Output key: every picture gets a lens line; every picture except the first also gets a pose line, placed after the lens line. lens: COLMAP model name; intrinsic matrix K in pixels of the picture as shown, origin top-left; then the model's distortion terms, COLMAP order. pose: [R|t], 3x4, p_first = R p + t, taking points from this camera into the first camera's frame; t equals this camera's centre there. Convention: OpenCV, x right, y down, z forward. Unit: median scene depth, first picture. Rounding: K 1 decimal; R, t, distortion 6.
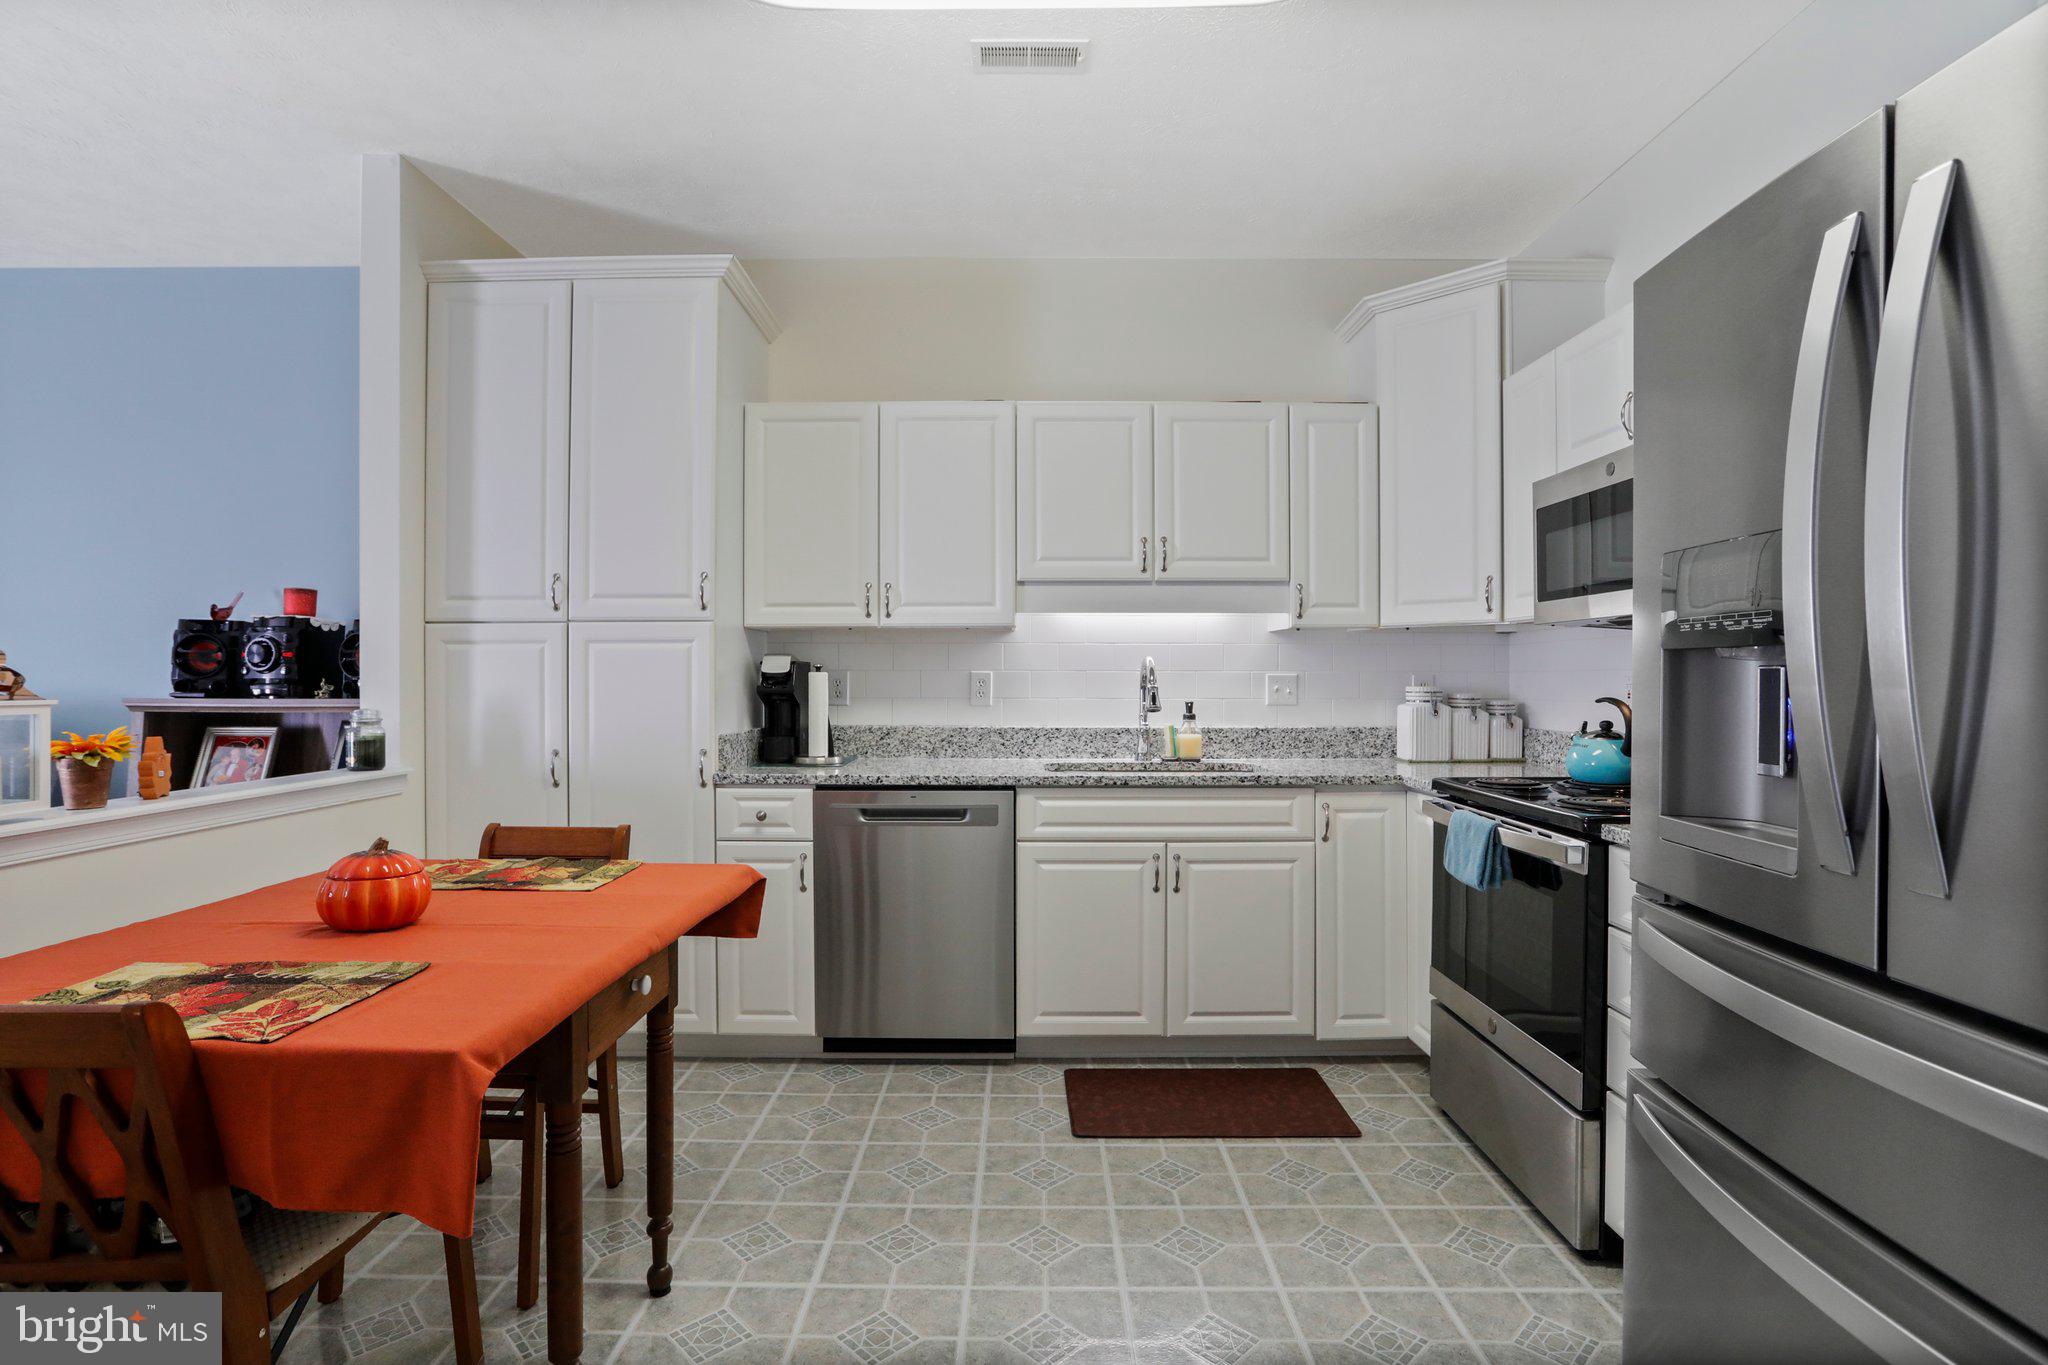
lens RADIAL K [[1001.9, 0, 1021.2], [0, 1001.9, 680.2], [0, 0, 1]] dist [-0.068611, 0.033263]
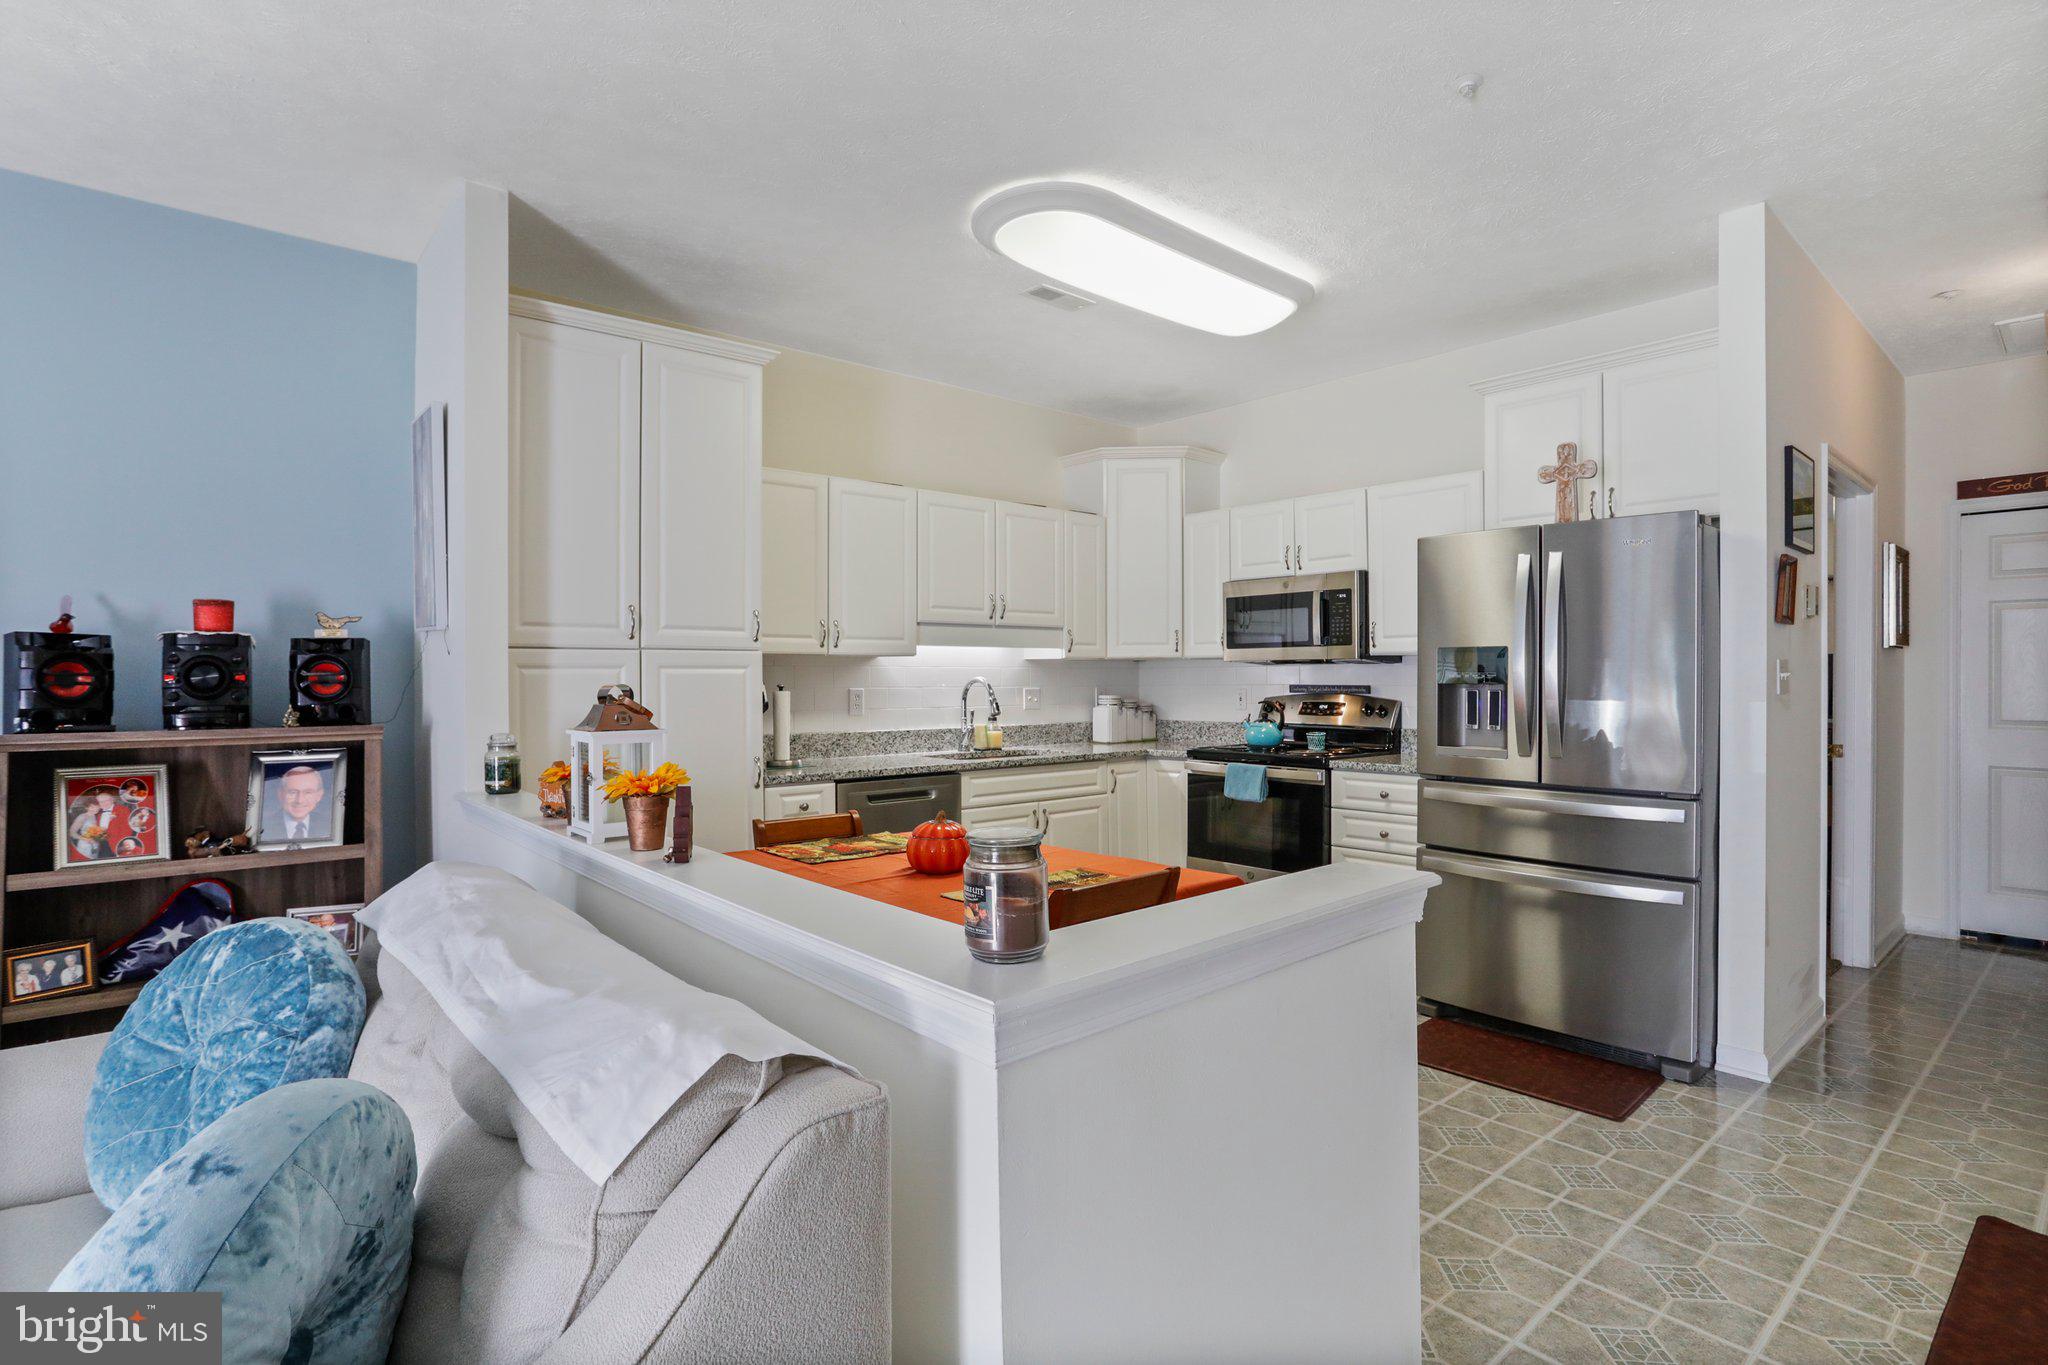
lens RADIAL K [[1017.3, 0, 1024.0], [0, 1017.3, 682.5], [0, 0, 1]] dist [-0.068342, 0.032254]
pose [[0.748336, -0.006151, 0.663292, -0.888736], [0.006568, 0.999977, 0.001863, -0.020913], [-0.663288, 0.002962, 0.748359, -0.135919]]
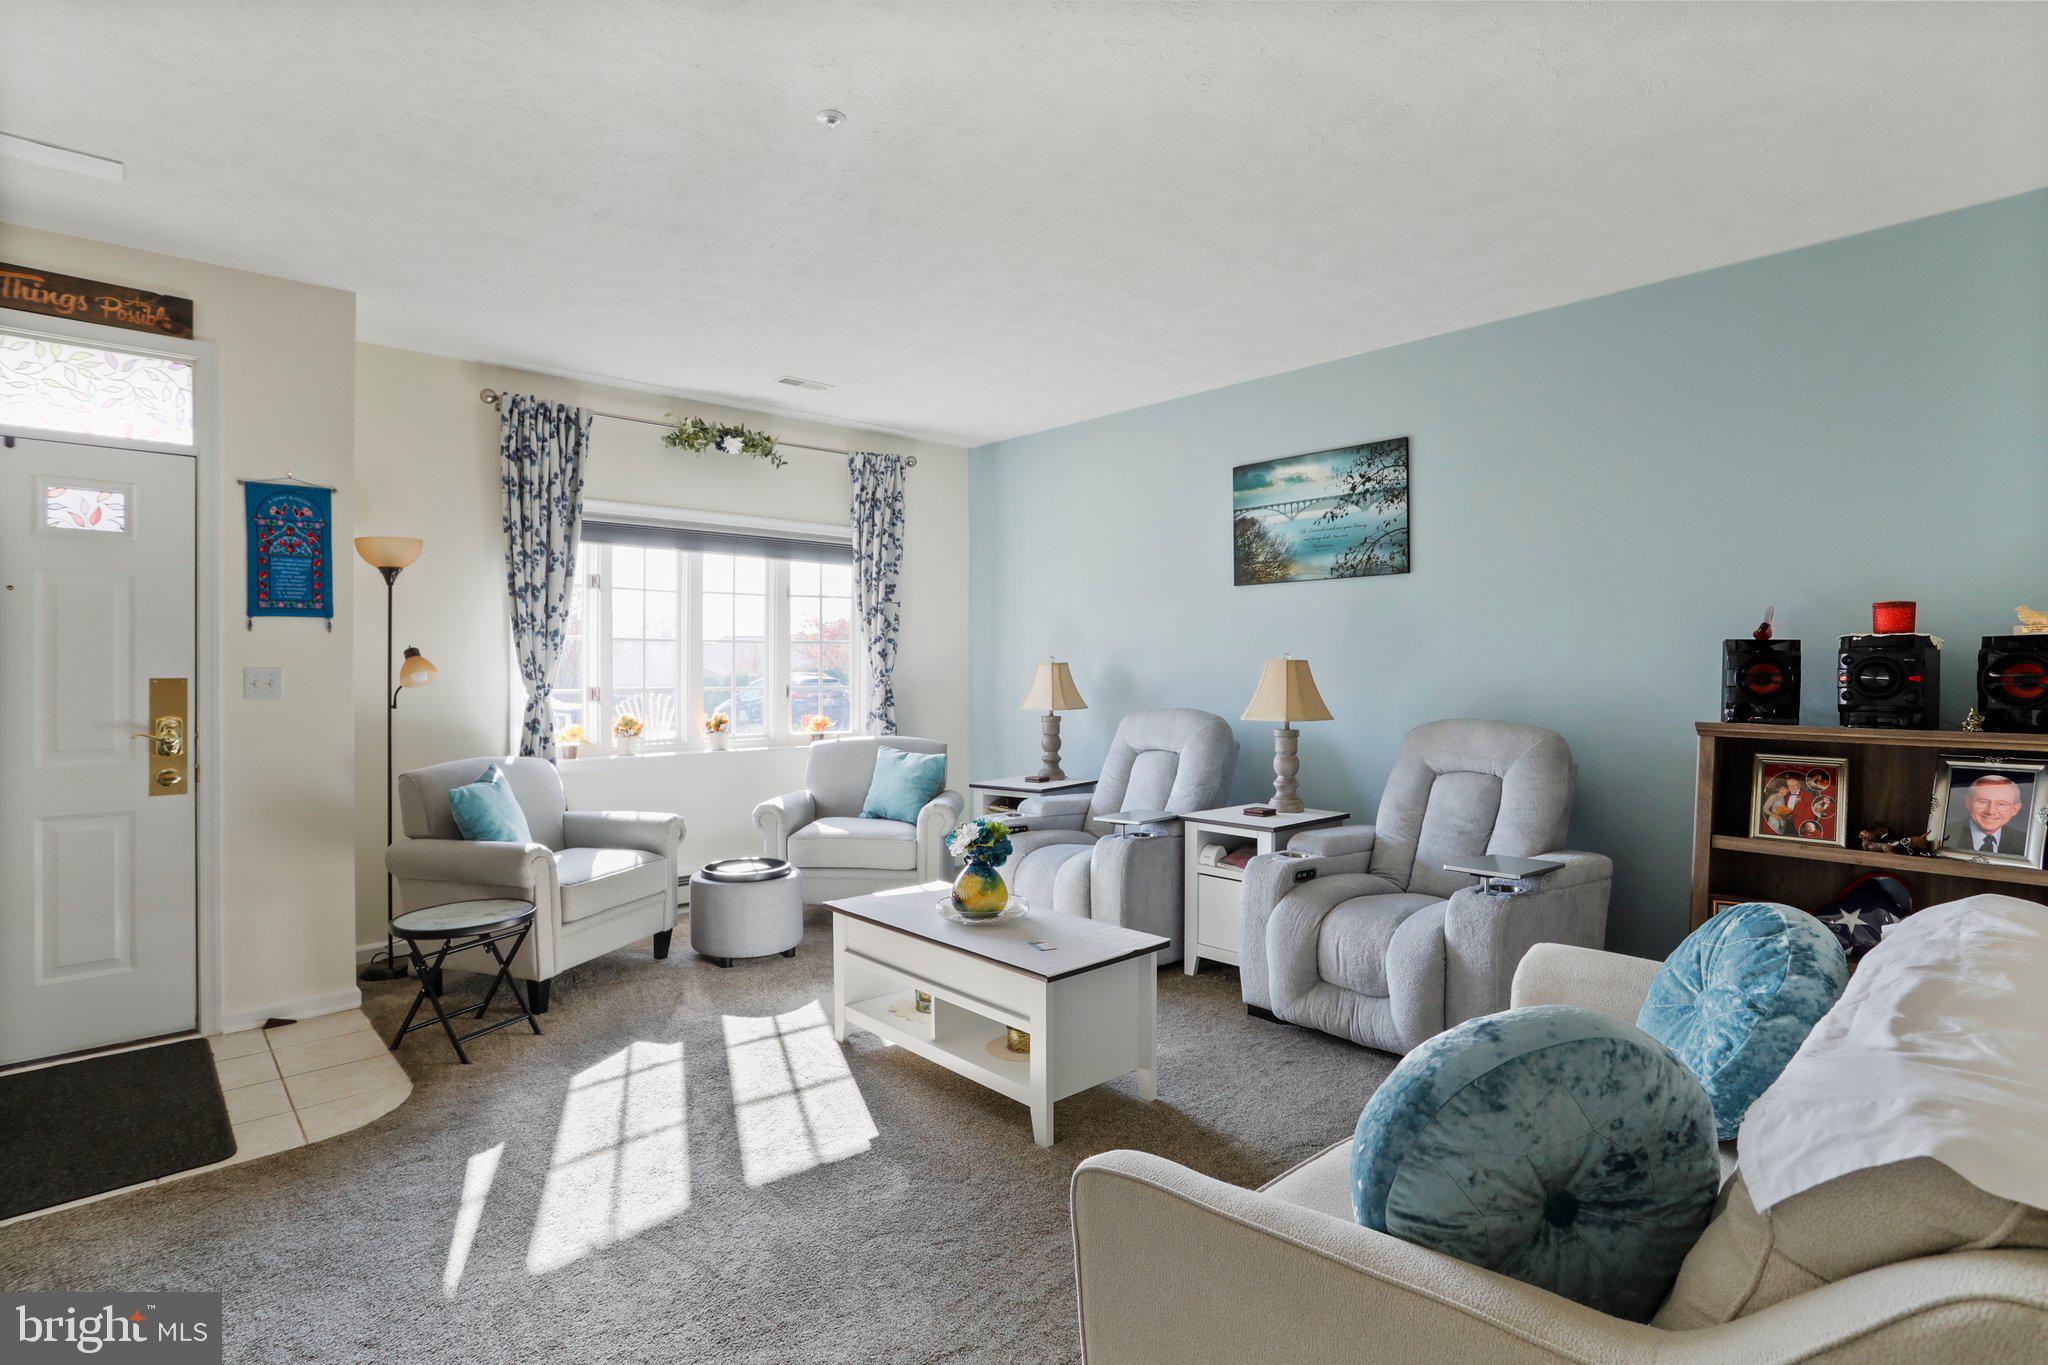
lens RADIAL K [[995.1, 0, 1013.6], [0, 995.1, 674.6], [0, 0, 1]] dist [-0.090682, 0.055255]
pose [[0.676568, 0.003924, -0.736369, -0.730942], [-0.004341, 0.999990, 0.001341, -0.030042], [0.736367, 0.002289, 0.676578, -0.183516]]
